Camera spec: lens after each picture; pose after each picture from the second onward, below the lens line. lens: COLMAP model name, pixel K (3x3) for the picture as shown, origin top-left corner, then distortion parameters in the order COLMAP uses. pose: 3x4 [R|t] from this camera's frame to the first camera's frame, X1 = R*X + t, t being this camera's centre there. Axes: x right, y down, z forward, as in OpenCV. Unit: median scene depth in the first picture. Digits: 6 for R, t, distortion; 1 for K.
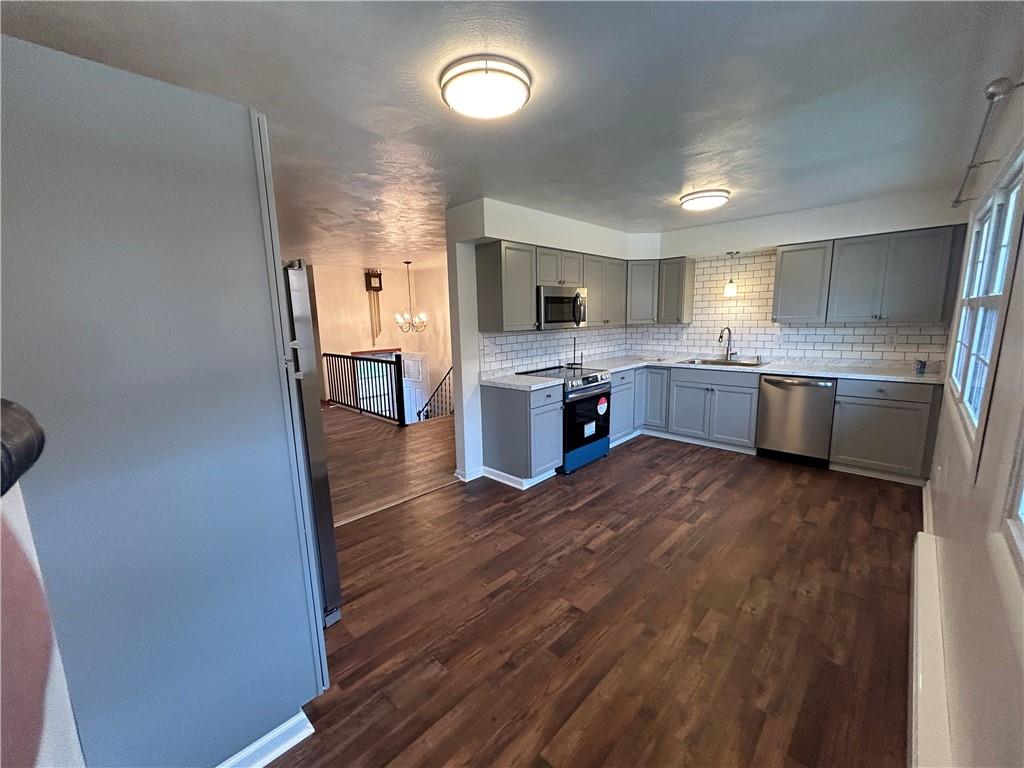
lens RADIAL K [[415.5, 0, 513.2], [0, 415.5, 386.3], [0, 0, 1]] dist [0.008189, -0.000004]
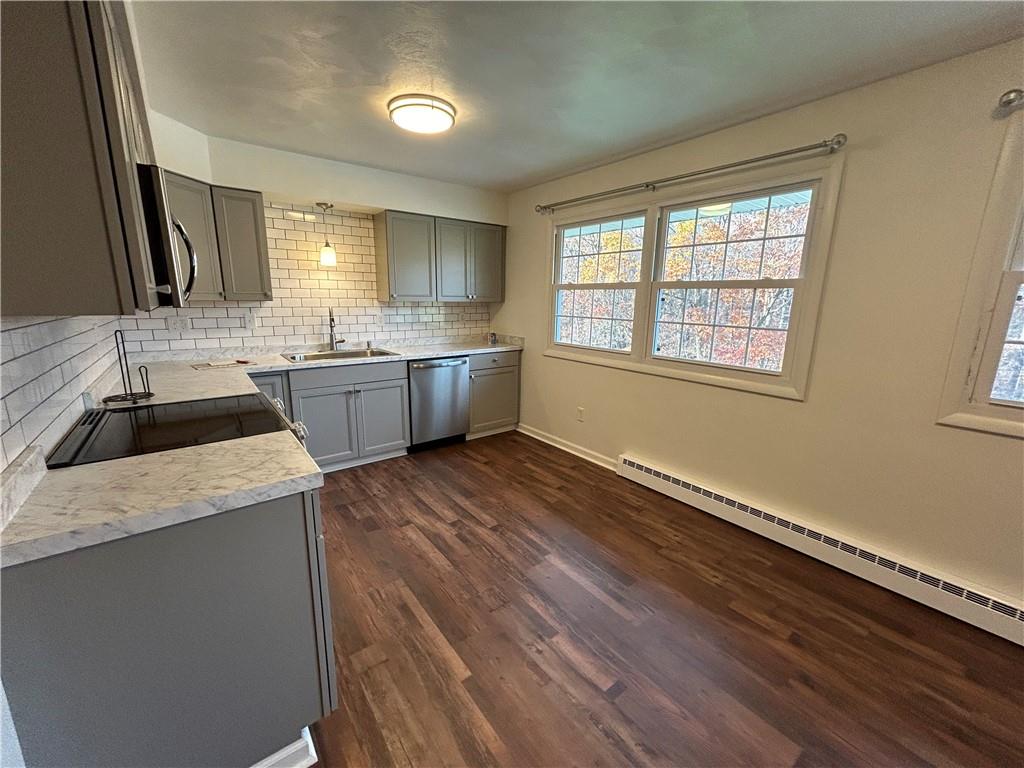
lens RADIAL K [[415.5, 0, 505.7], [0, 415.5, 382.2], [0, 0, 1]] dist [0.008189, -0.000004]
pose [[0.148196, -0.176997, 0.972990, -0.248056], [0.148271, 0.976710, 0.155090, -0.102535], [-0.977780, 0.121283, 0.170988, 0.750034]]
